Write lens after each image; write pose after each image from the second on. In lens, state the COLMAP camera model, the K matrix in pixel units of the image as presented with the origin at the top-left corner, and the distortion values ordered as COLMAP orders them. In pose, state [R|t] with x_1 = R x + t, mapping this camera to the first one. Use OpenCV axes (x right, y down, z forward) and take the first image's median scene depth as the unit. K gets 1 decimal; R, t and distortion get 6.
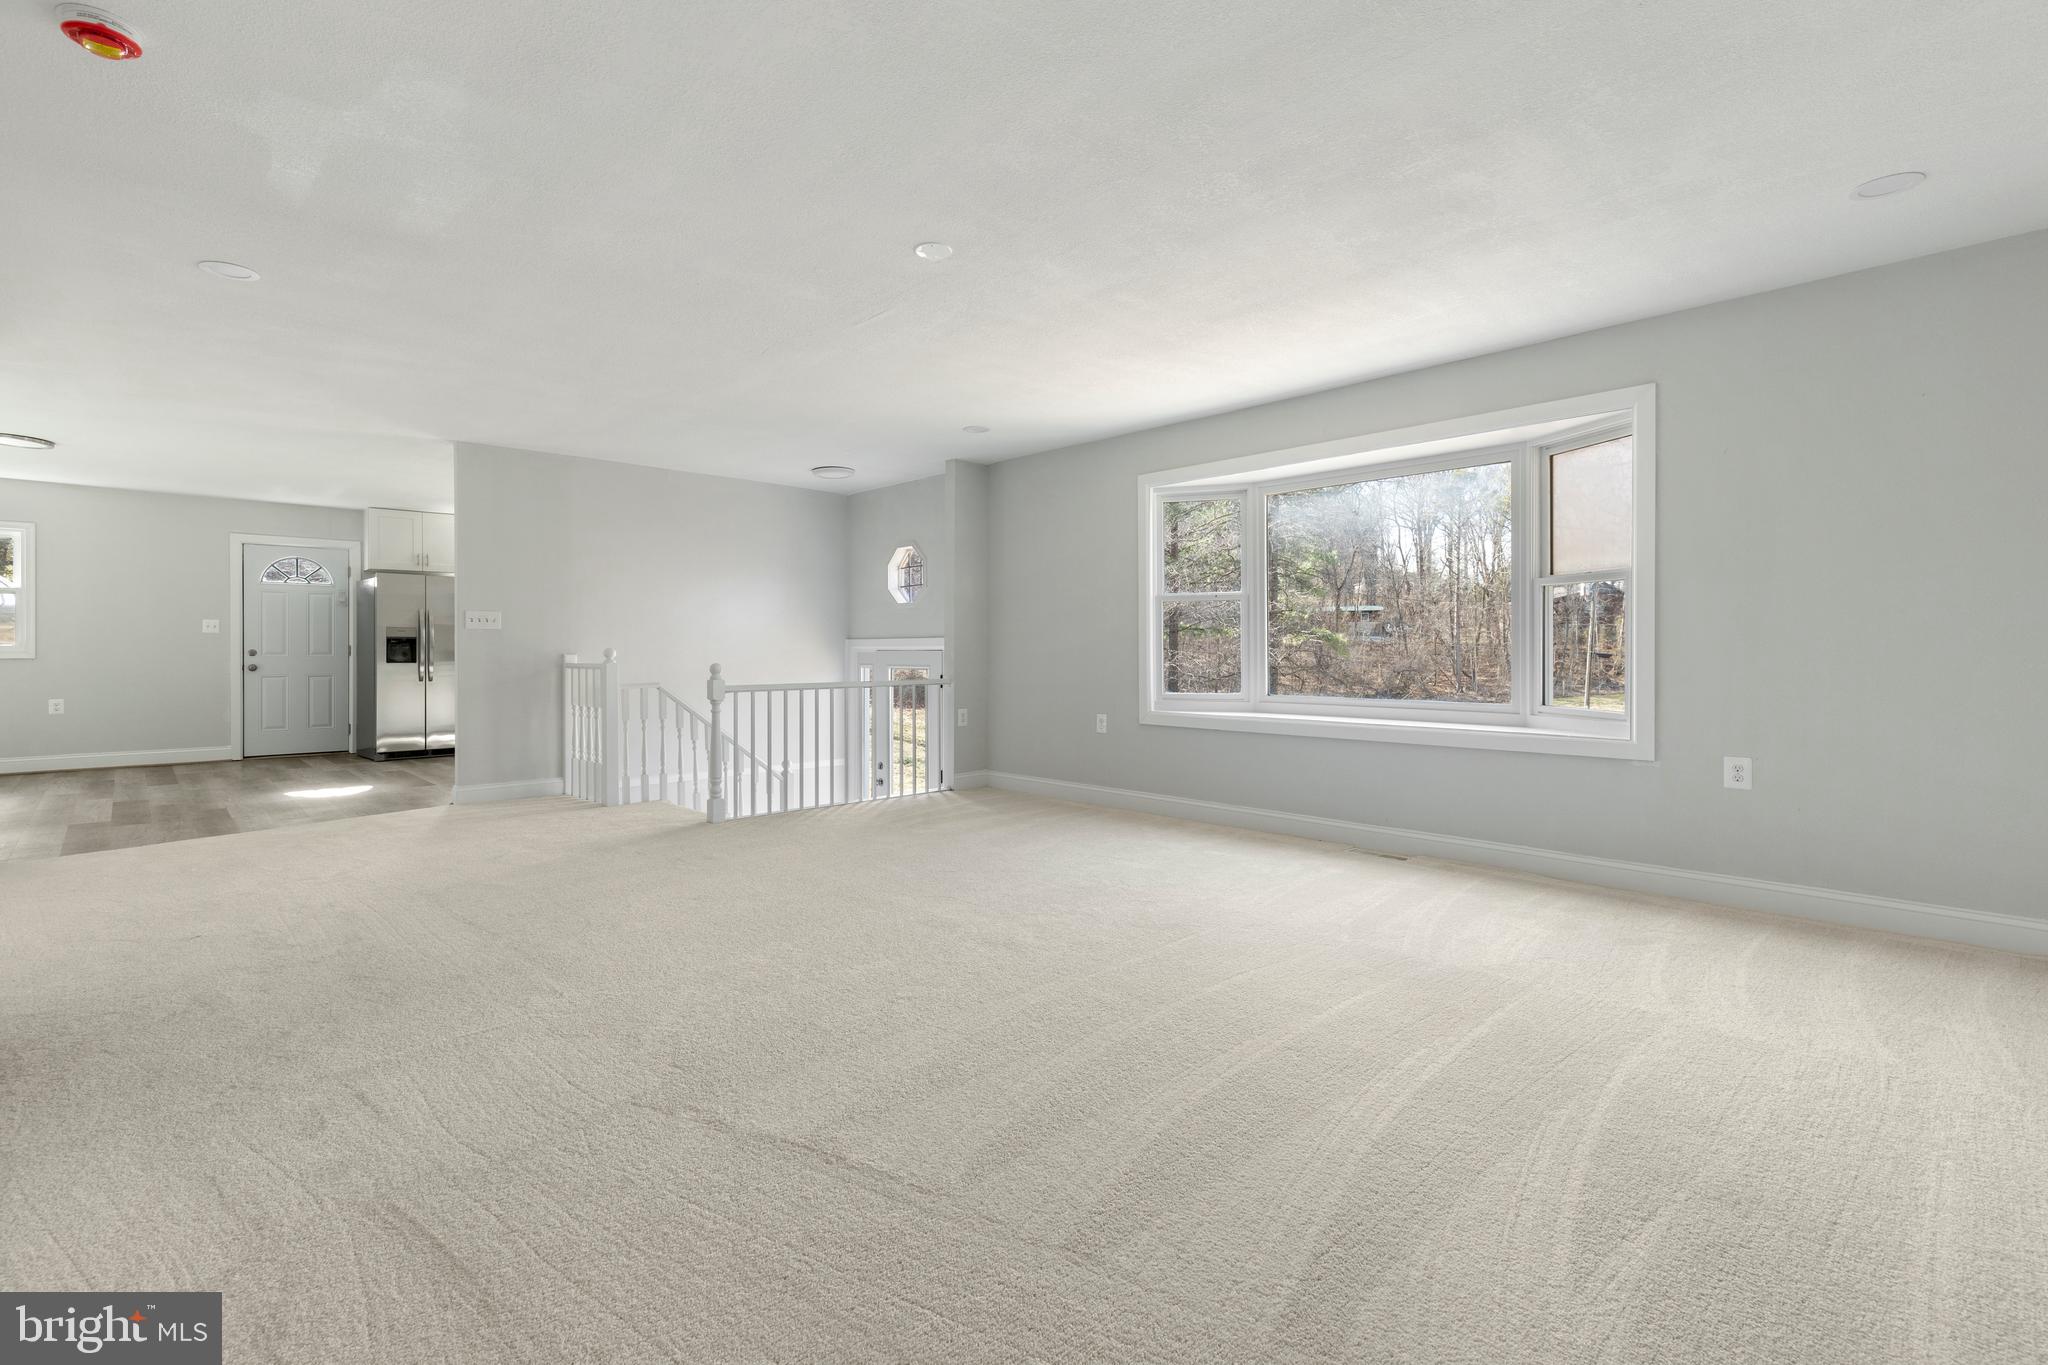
lens RADIAL K [[931.2, 0, 1026.3], [0, 931.2, 655.0], [0, 0, 1]] dist [0.000293, -0.000503]
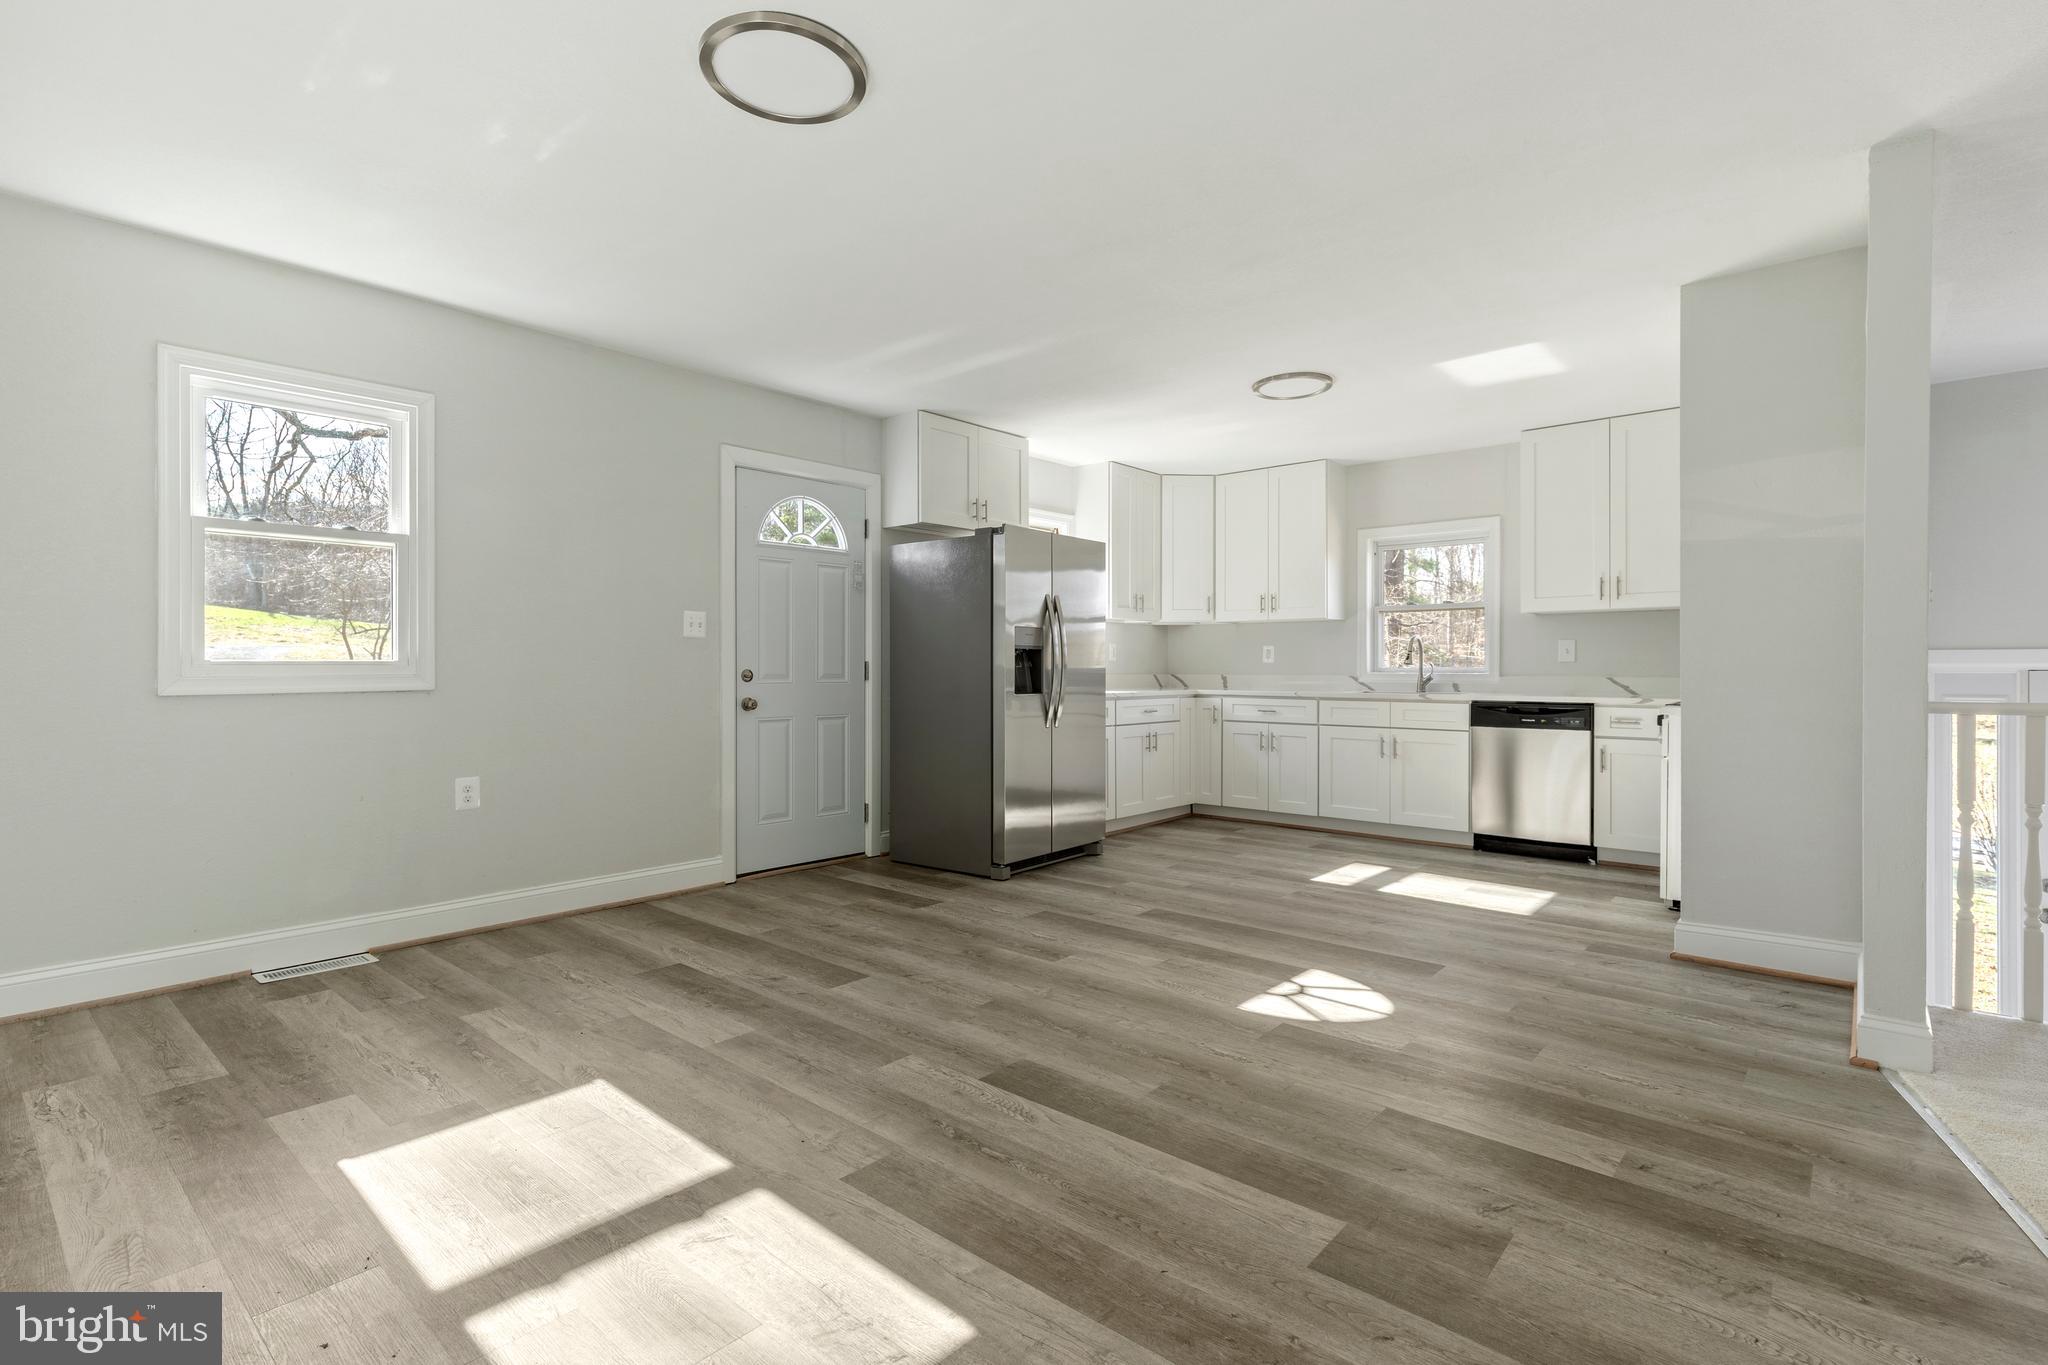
lens RADIAL K [[966.3, 0, 1005.6], [0, 966.3, 676.4], [0, 0, 1]] dist [0.011439, -0.000040]
pose [[0.996902, -0.001003, 0.078641, -0.739301], [0.000720, 0.999993, 0.003629, -0.004055], [-0.078644, -0.003561, 0.996896, 0.451473]]
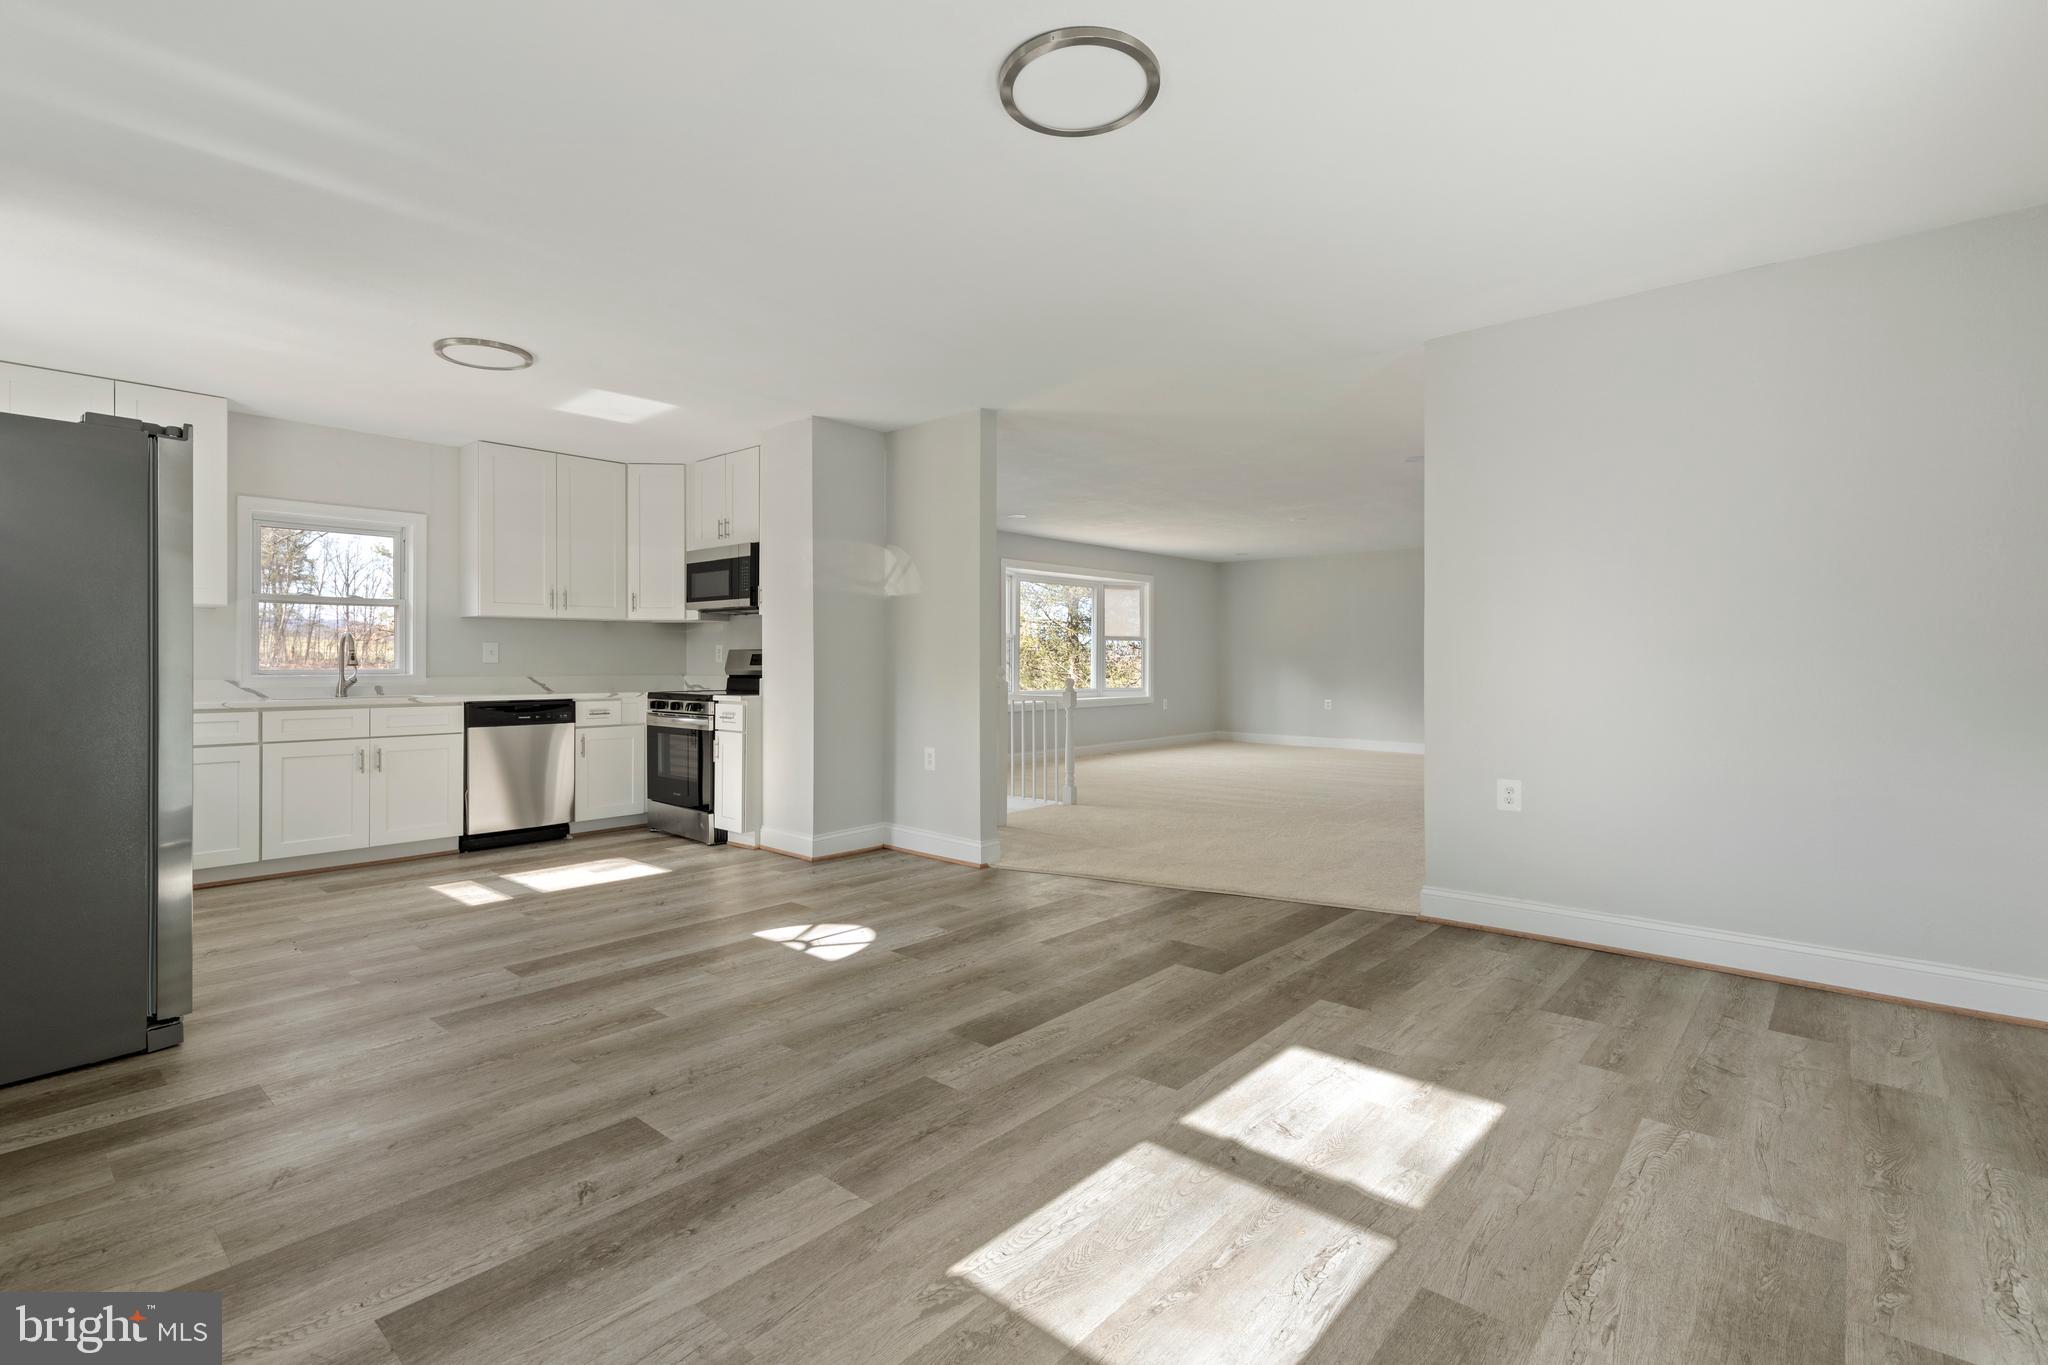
lens RADIAL K [[966.3, 0, 1005.6], [0, 966.3, 676.4], [0, 0, 1]] dist [0.011439, -0.000040]
pose [[-0.082915, -0.012994, 0.996472, -1.036776], [0.008605, 0.999868, 0.013754, -0.007878], [-0.996519, 0.009715, -0.082793, 0.757762]]
